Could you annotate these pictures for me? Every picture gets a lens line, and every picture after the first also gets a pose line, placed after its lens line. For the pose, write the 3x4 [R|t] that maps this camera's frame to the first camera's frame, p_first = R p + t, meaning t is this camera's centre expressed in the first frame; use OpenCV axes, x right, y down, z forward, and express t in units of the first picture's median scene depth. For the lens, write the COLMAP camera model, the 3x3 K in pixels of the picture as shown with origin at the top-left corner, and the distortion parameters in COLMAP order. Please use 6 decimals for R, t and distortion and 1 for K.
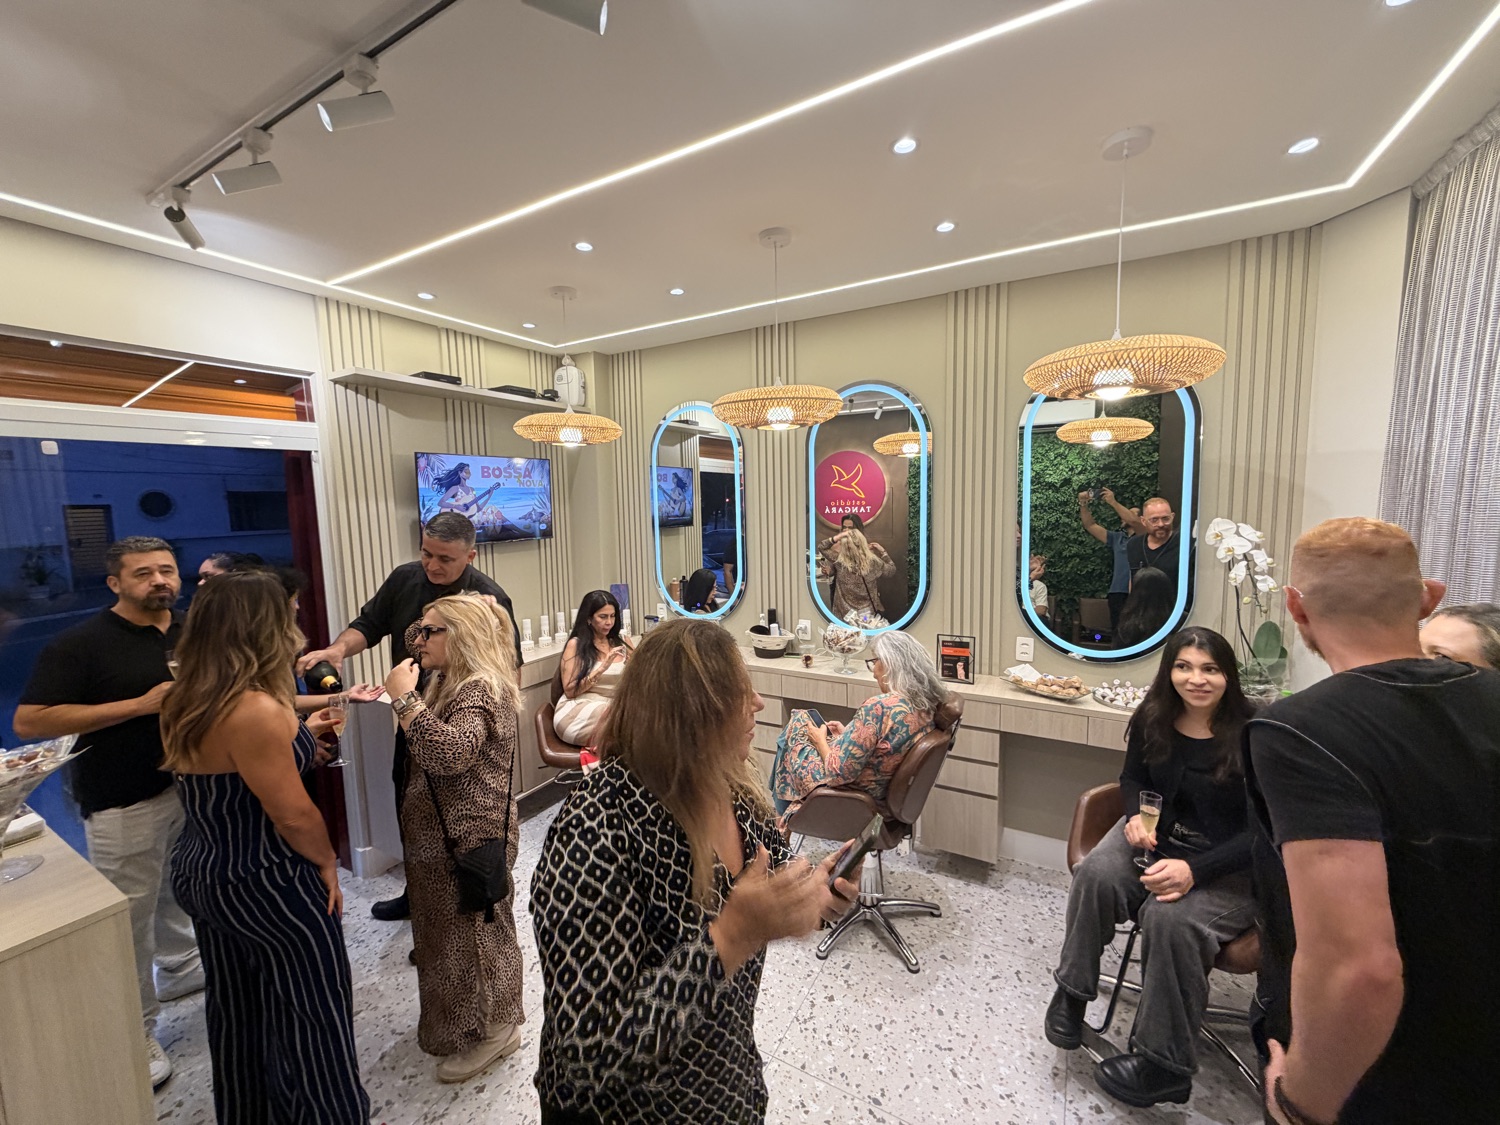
lens RADIAL K [[600.7, 0, 747.4], [0, 600.7, 557.2], [0, 0, 1]] dist [0.001215, 0.000072]
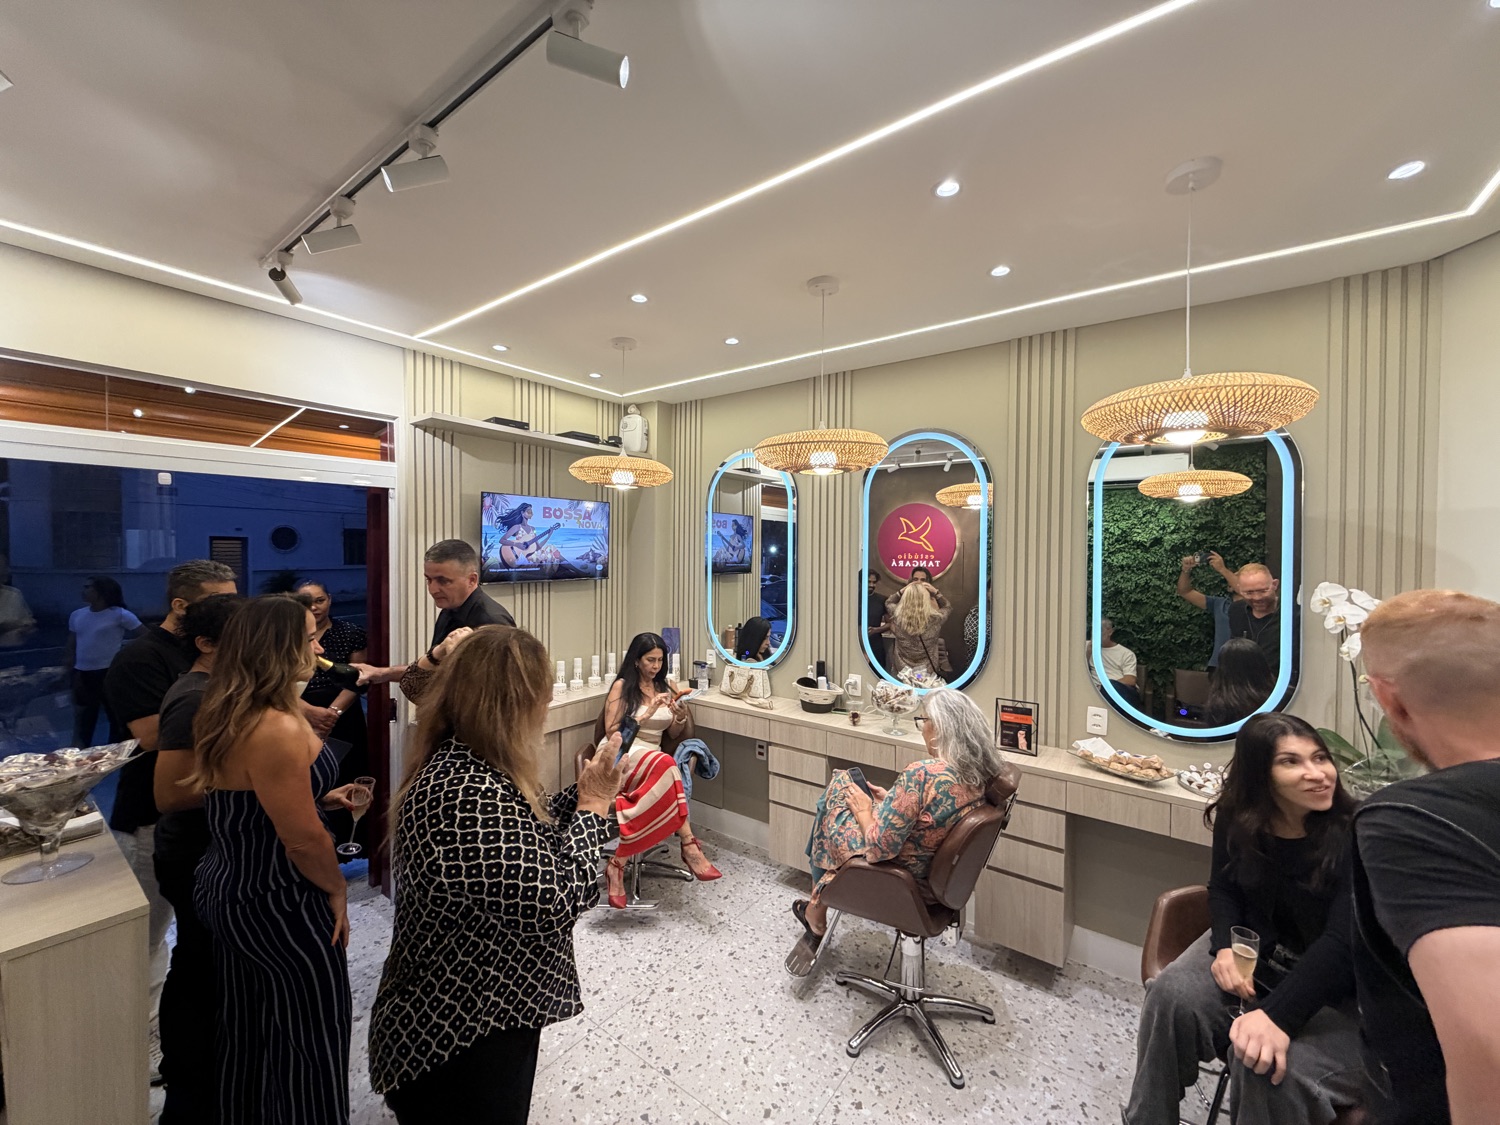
lens RADIAL K [[600.7, 0, 747.4], [0, 600.7, 557.2], [0, 0, 1]] dist [0.001215, 0.000072]
pose [[0.991618, 0.033575, -0.124767, 0.047205], [-0.044096, 0.995611, -0.082545, 0.006516], [0.121448, 0.087355, 0.988746, 0.024514]]
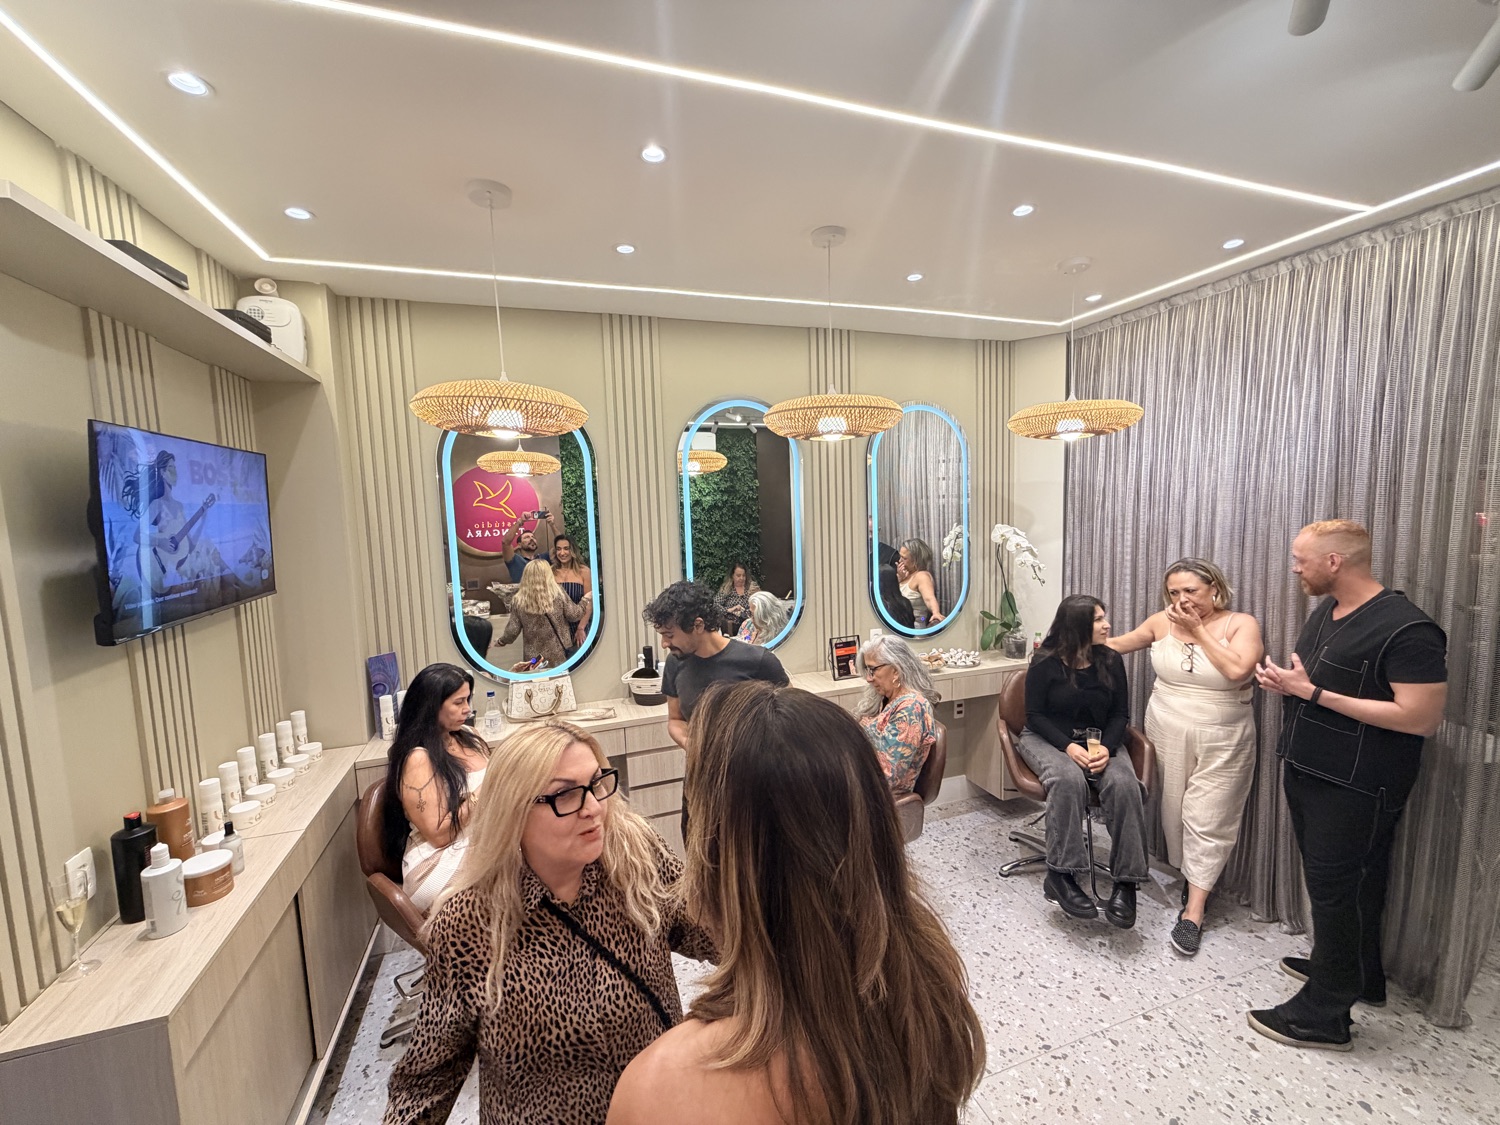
lens RADIAL K [[598.4, 0, 750.0], [0, 598.4, 562.5], [0, 0, 1]] dist [-0.003032, -0.000137]
pose [[0.663560, -0.069936, 0.744847, -0.590943], [0.089335, 0.995904, 0.013922, -0.038077], [-0.742770, 0.057303, 0.667090, 0.385207]]
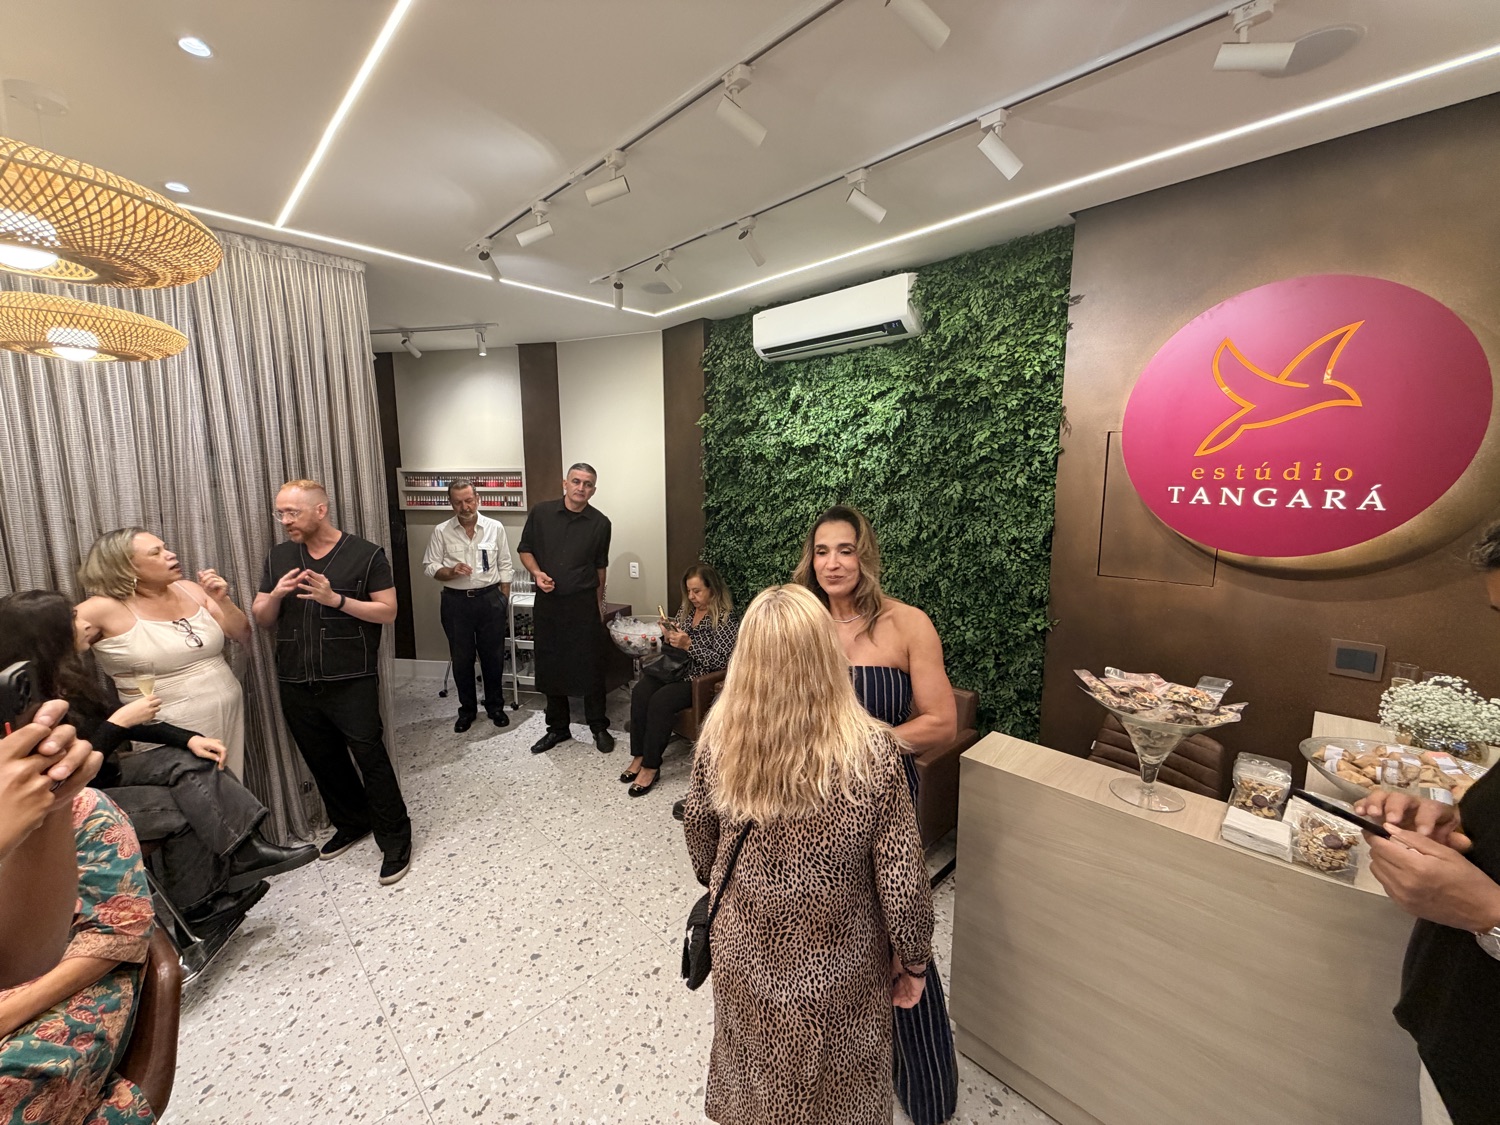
lens RADIAL K [[600.7, 0, 747.4], [0, 600.7, 557.2], [0, 0, 1]] dist [0.001215, 0.000072]
pose [[-0.966204, -0.006416, 0.257698, -0.440949], [0.051220, 0.974979, 0.216315, -0.061737], [-0.252638, 0.222204, -0.941700, 1.067279]]
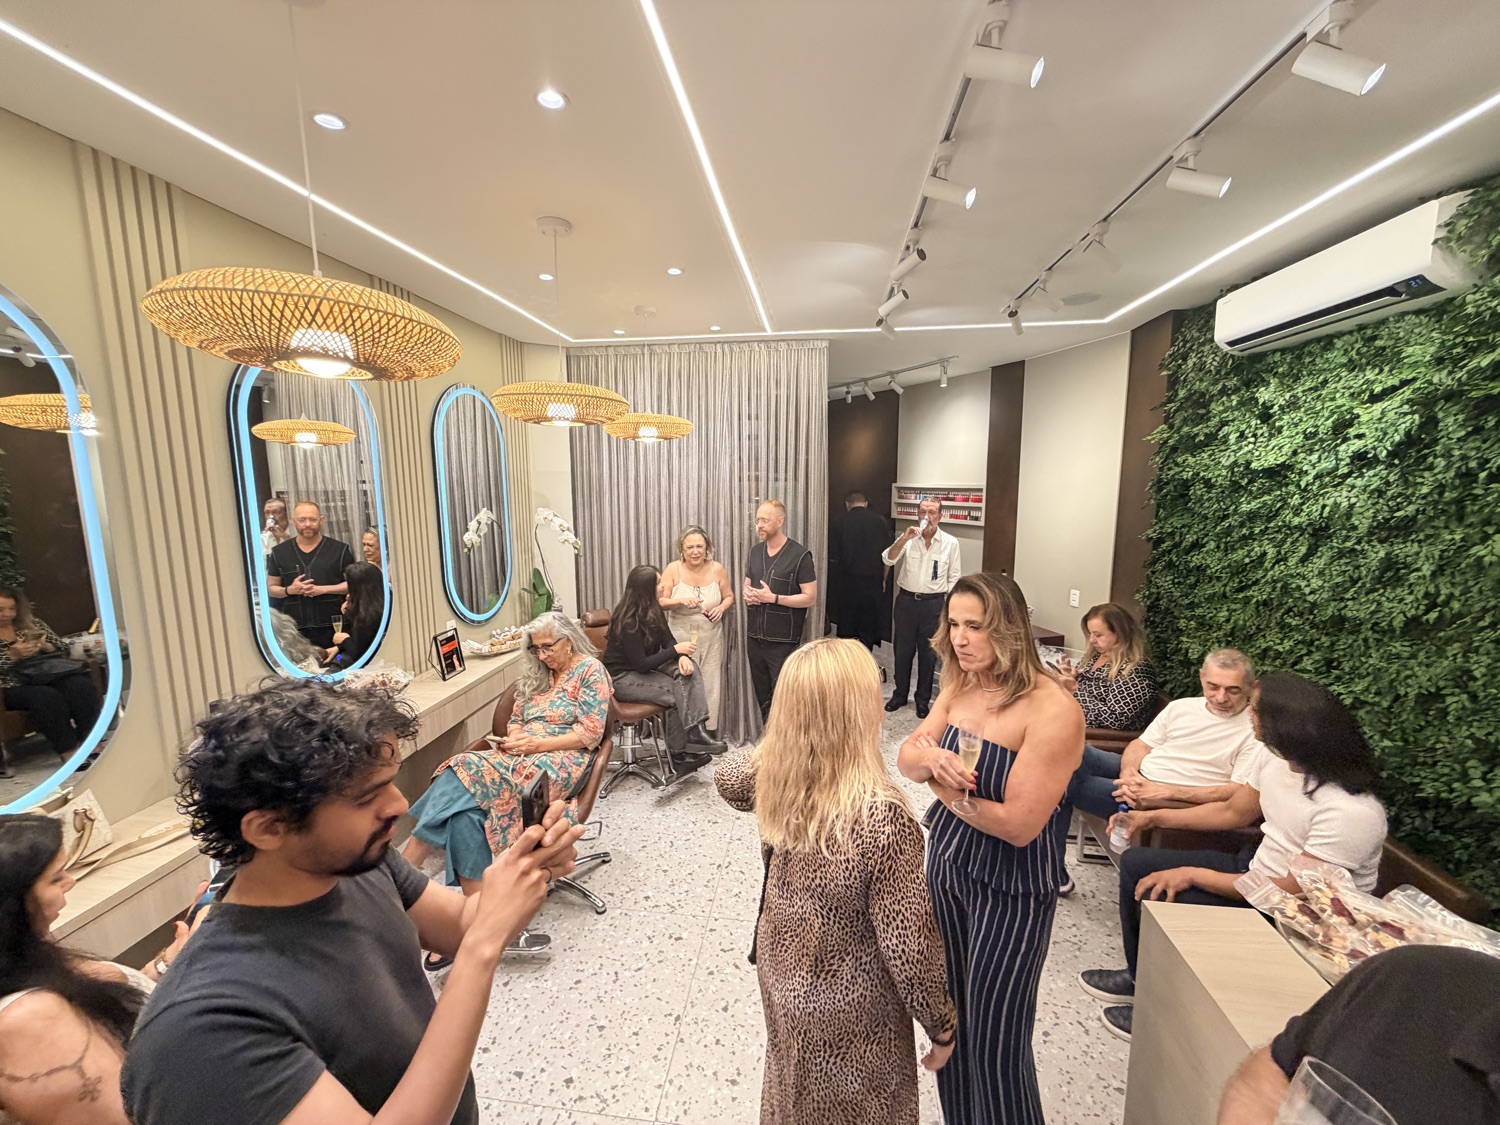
lens RADIAL K [[600.7, 0, 747.4], [0, 600.7, 557.2], [0, 0, 1]] dist [0.001215, 0.000072]
pose [[-0.385762, -0.092906, 0.917909, -0.783396], [0.102454, 0.984449, 0.142699, -0.088553], [-0.916892, 0.149091, -0.370244, 0.898470]]
